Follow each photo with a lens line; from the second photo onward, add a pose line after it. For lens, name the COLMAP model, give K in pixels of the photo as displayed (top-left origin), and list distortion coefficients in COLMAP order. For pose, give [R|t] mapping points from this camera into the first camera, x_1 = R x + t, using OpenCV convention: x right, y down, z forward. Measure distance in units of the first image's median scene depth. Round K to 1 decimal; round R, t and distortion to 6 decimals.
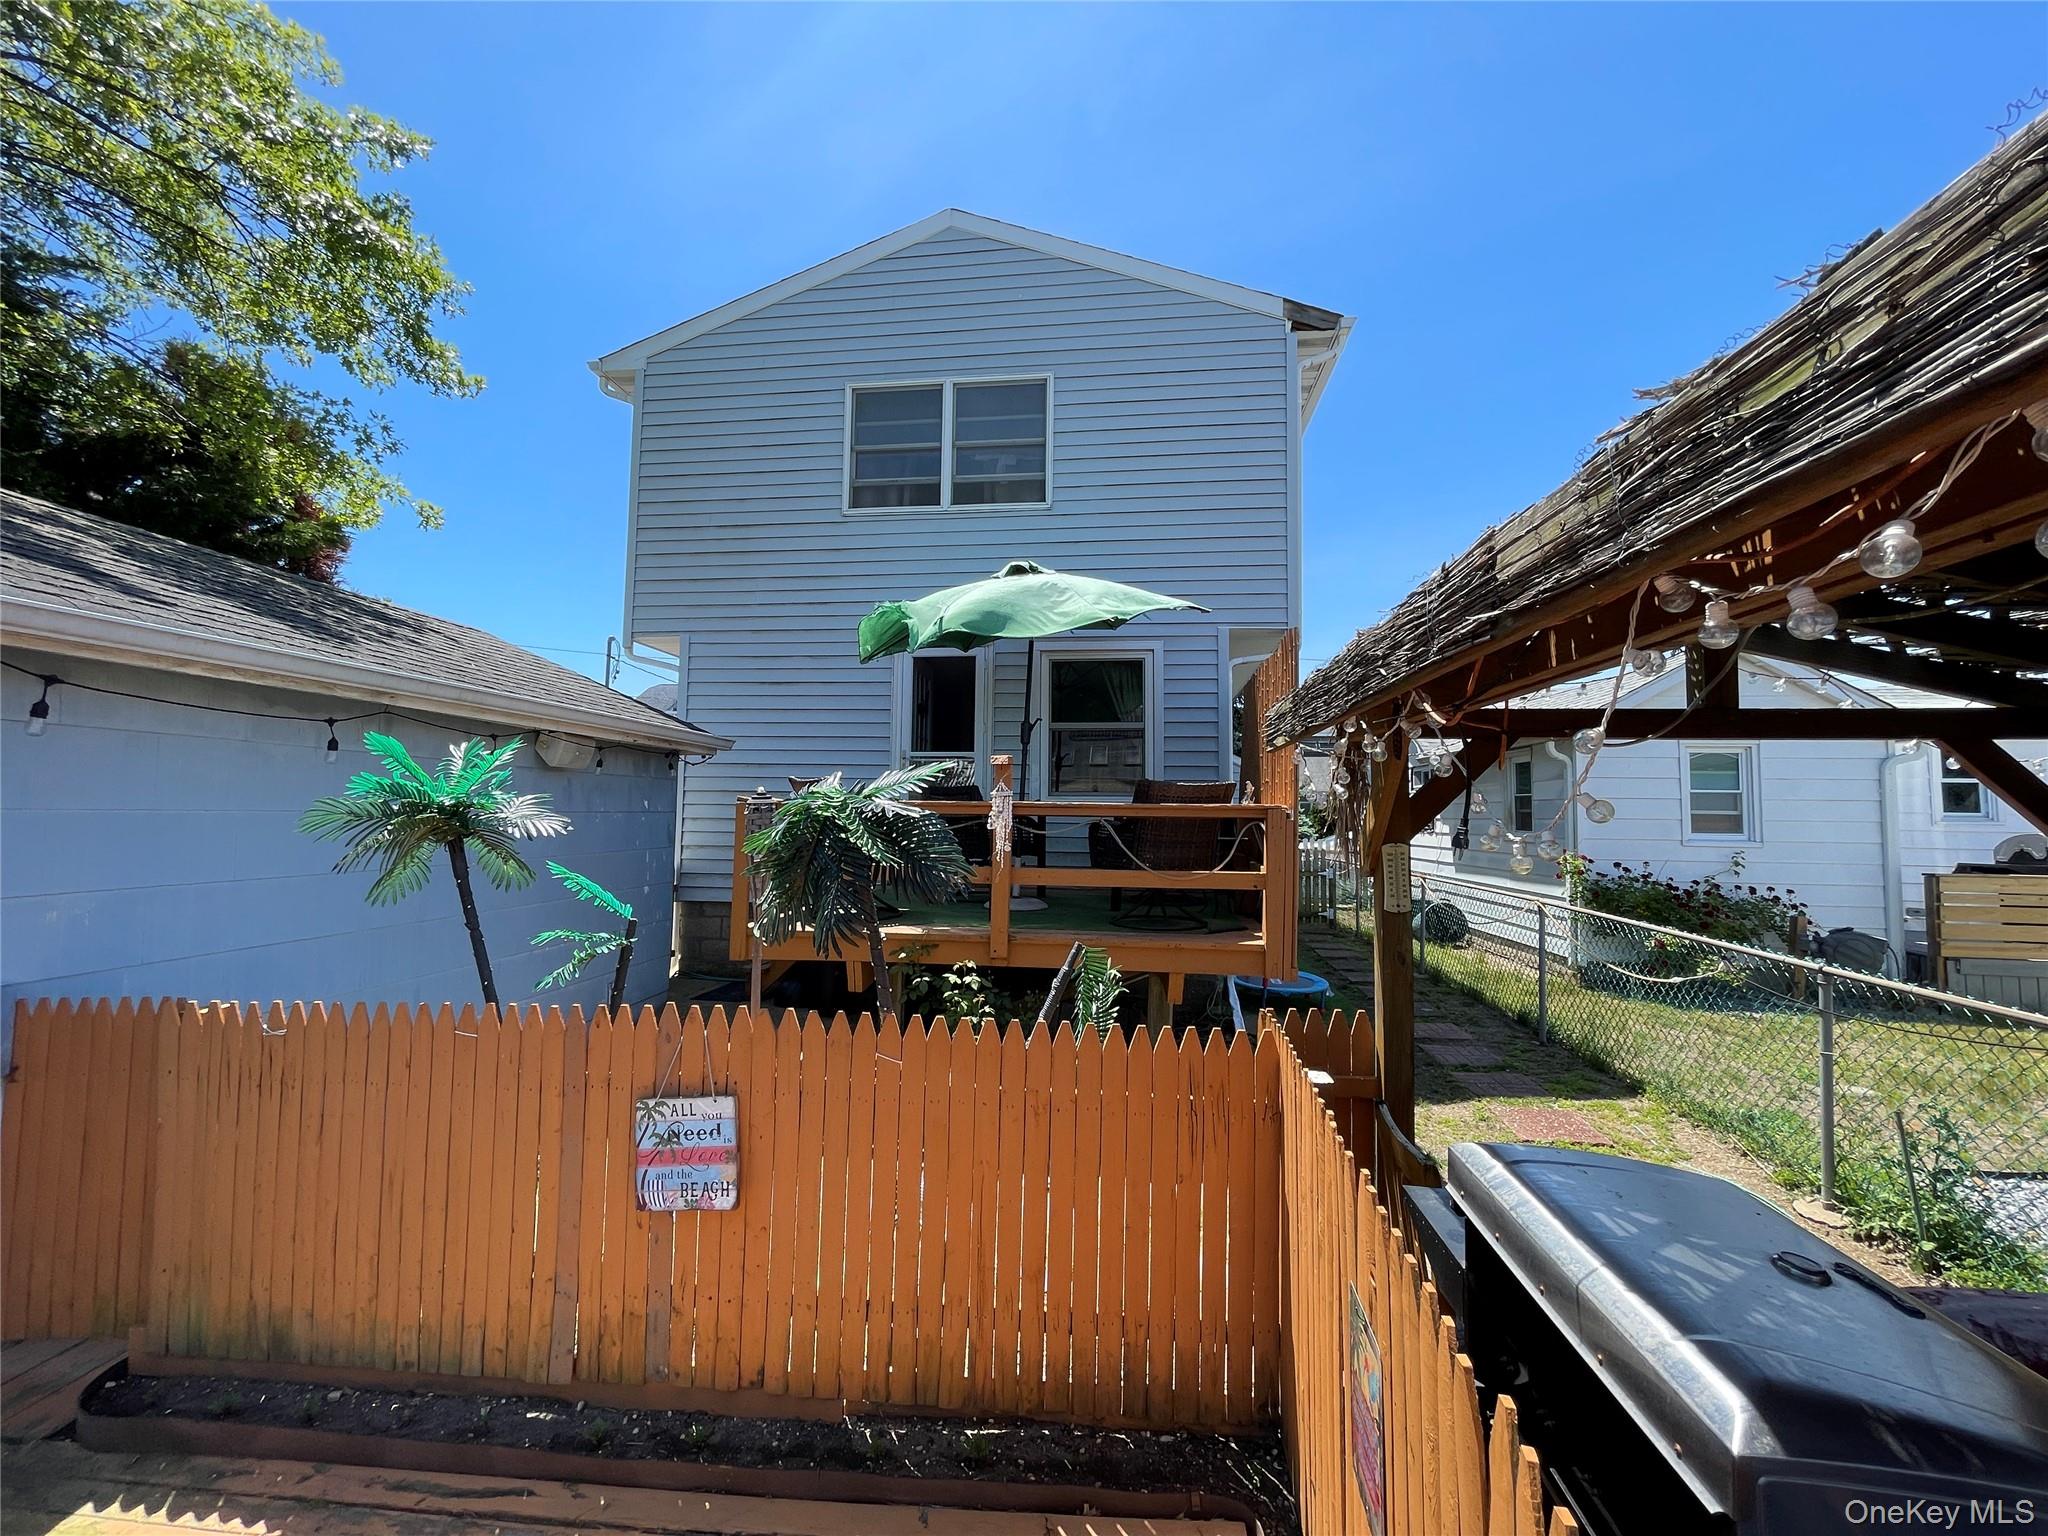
lens RADIAL K [[826.3, 0, 1023.5], [0, 826.3, 768.3], [0, 0, 1]] dist [-0.002550, -0.000468]
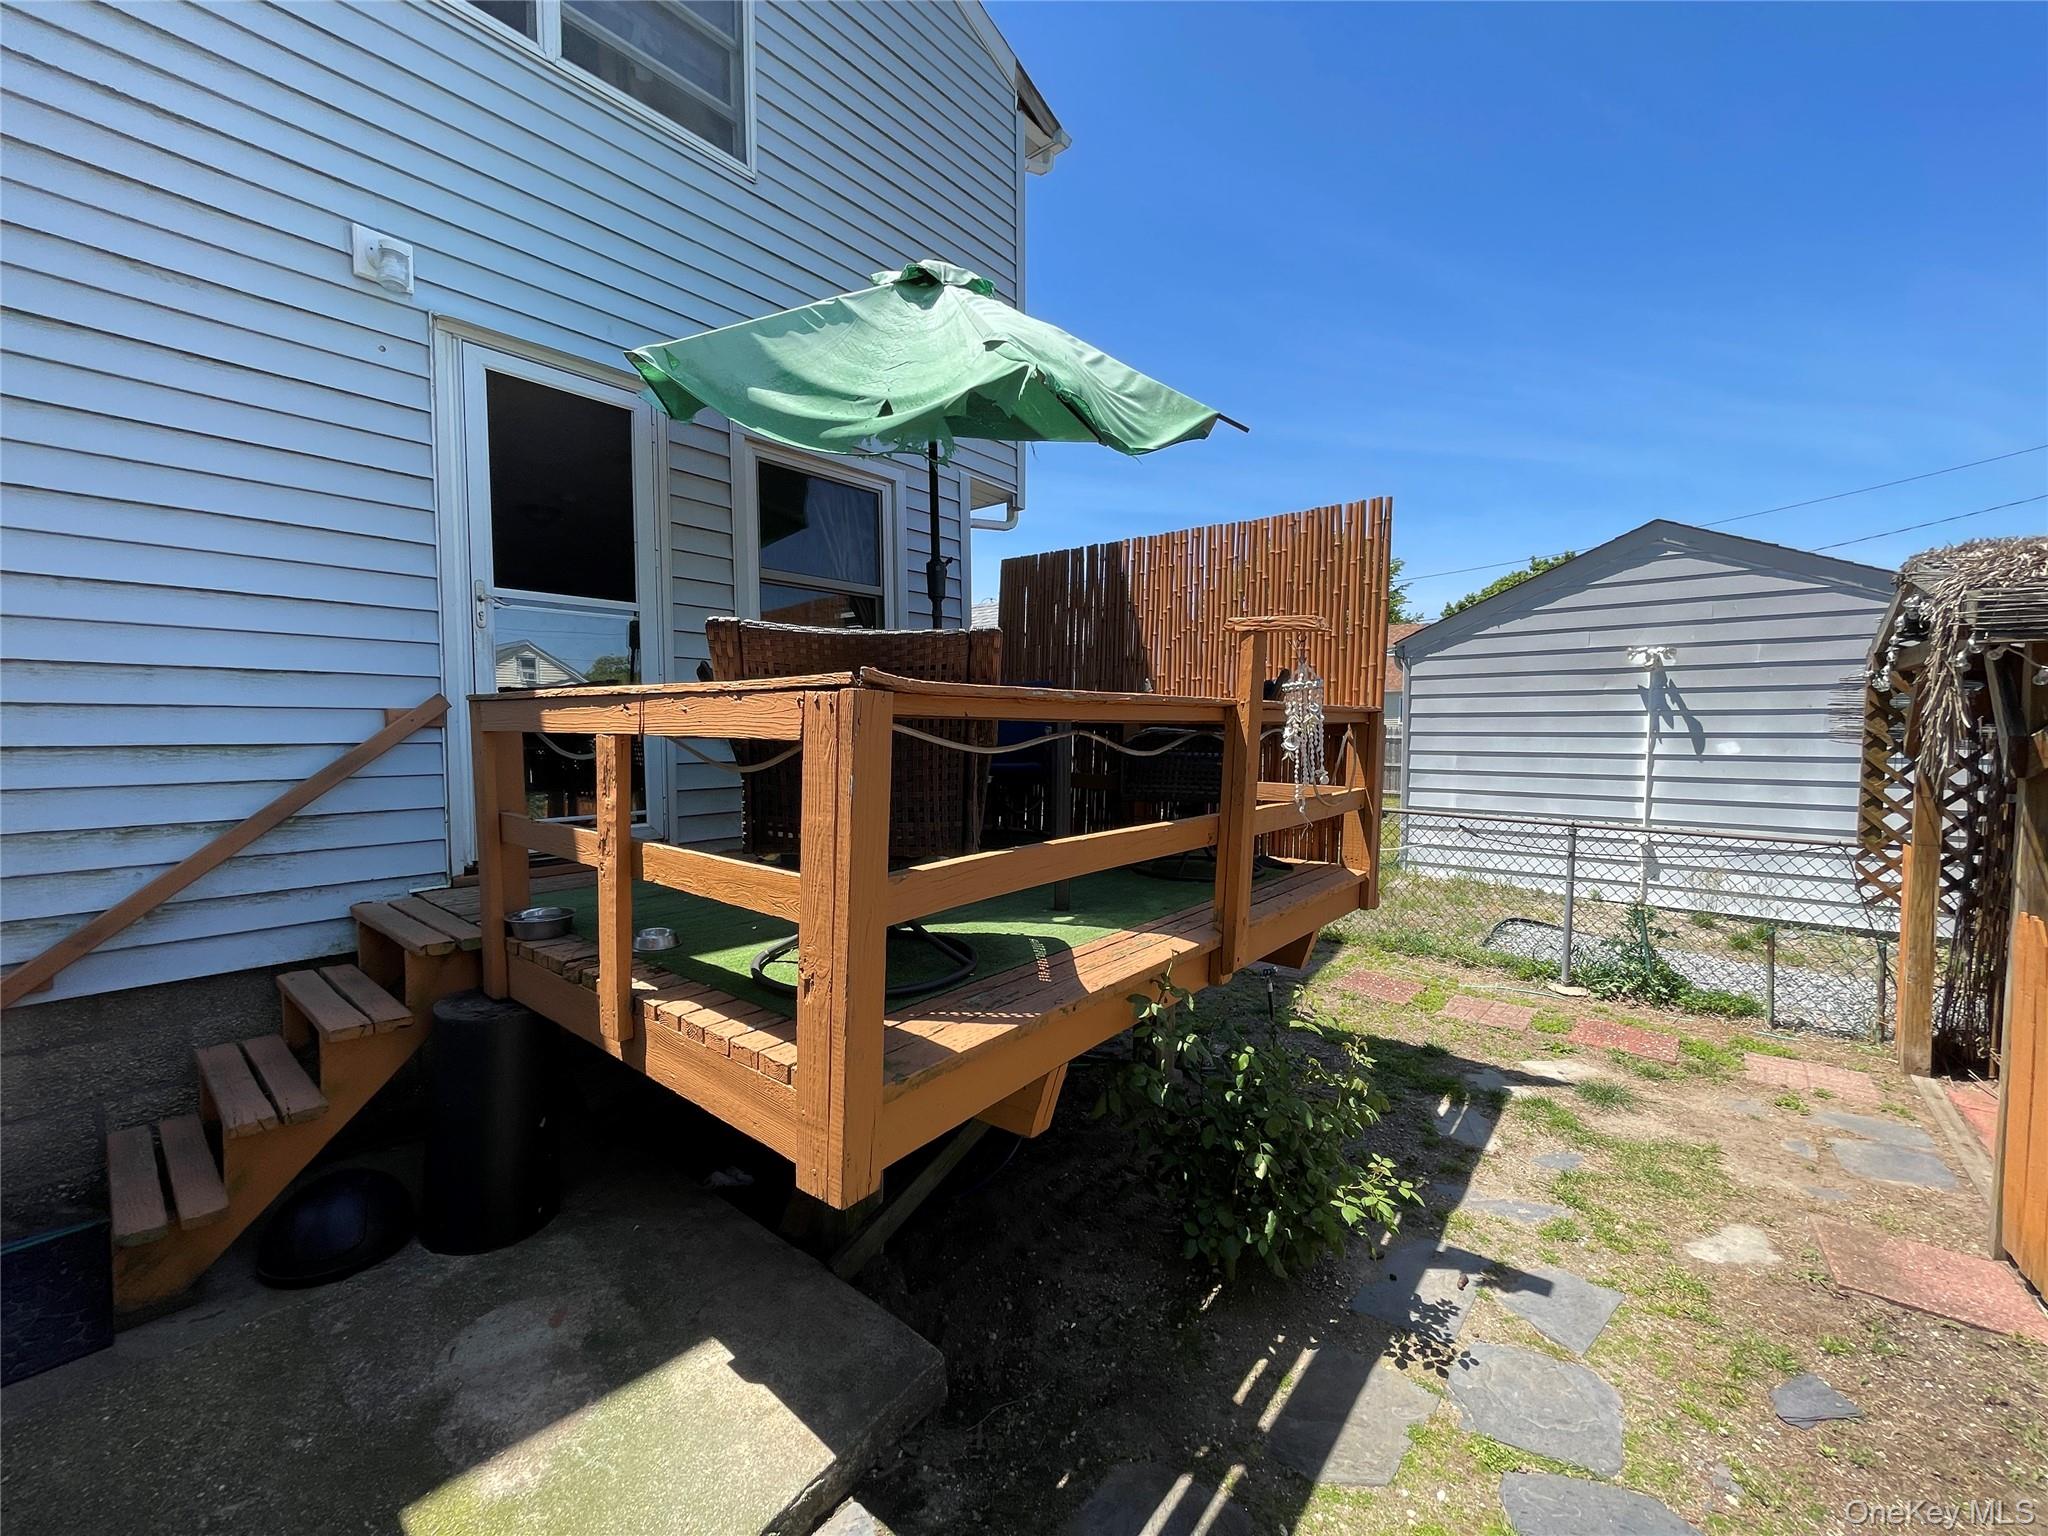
lens RADIAL K [[826.3, 0, 1024.6], [0, 826.3, 764.0], [0, 0, 1]] dist [-0.002550, -0.000468]
pose [[0.533890, -0.054261, 0.843811, -0.371926], [-0.035049, 0.995661, 0.086202, 0.025857], [-0.844827, -0.075597, 0.529672, 0.529977]]
